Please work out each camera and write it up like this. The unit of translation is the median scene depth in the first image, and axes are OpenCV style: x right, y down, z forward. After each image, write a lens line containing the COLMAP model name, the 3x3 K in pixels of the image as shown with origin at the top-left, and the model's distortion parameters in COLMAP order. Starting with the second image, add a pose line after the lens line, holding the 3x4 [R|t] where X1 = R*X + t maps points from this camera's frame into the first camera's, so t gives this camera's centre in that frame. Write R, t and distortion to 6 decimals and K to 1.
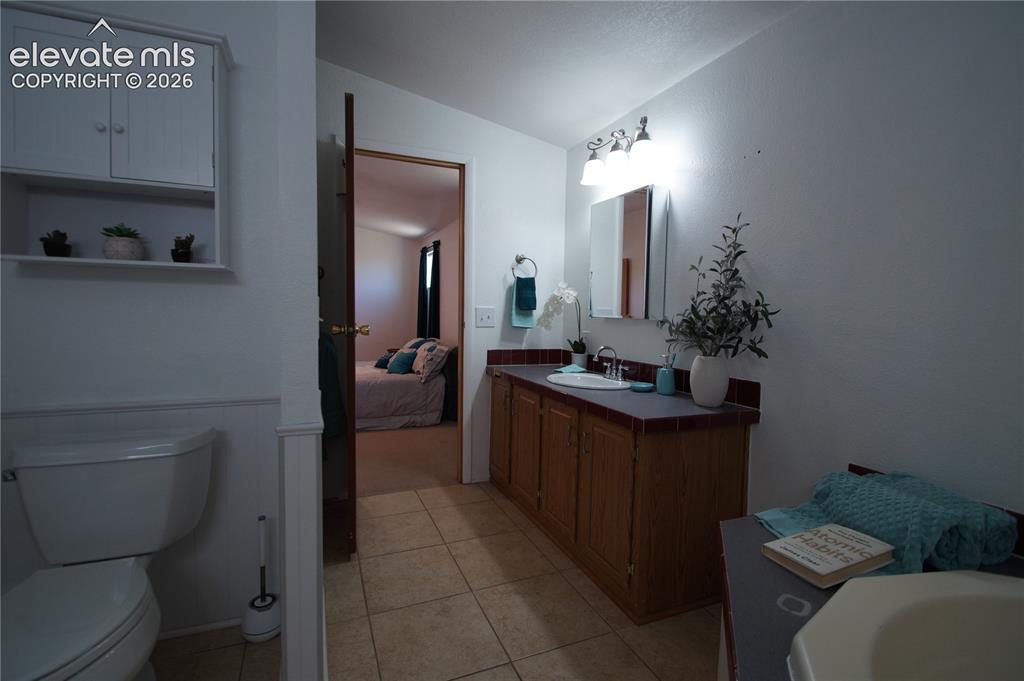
lens RADIAL K [[459.7, 0, 505.6], [0, 459.7, 335.1], [0, 0, 1]] dist [0.003513, -0.011031]
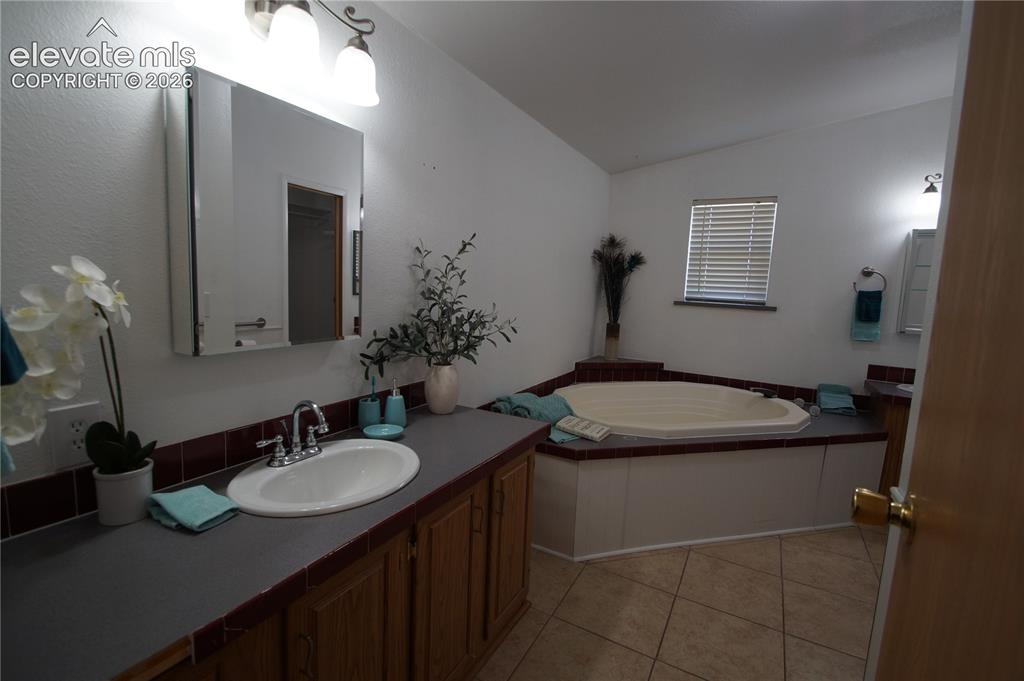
lens RADIAL K [[459.7, 0, 505.7], [0, 459.7, 333.0], [0, 0, 1]] dist [0.003513, -0.011031]
pose [[-0.610765, -0.122245, 0.782319, -0.361576], [-0.004054, 0.988480, 0.151294, -0.150192], [-0.791802, 0.089233, -0.604225, 1.280318]]
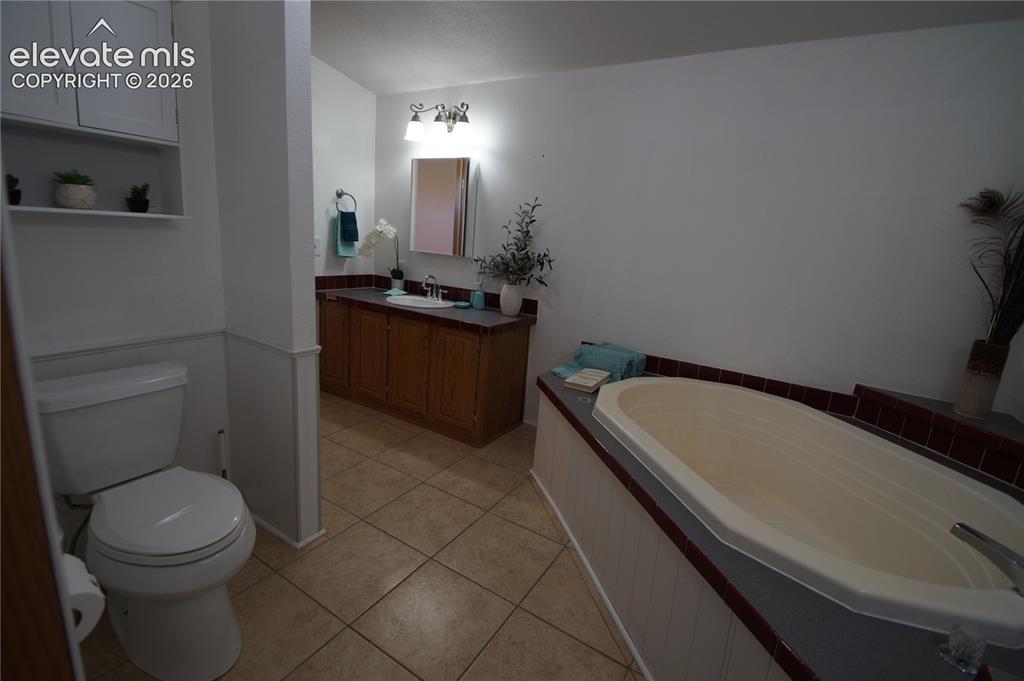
lens RADIAL K [[459.7, 0, 507.9], [0, 459.7, 332.8], [0, 0, 1]] dist [0.003513, -0.011031]
pose [[0.811686, -0.080583, 0.578508, -0.432032], [-0.029950, 0.983392, 0.179004, -0.064387], [-0.583325, -0.162621, 0.795793, -0.245728]]
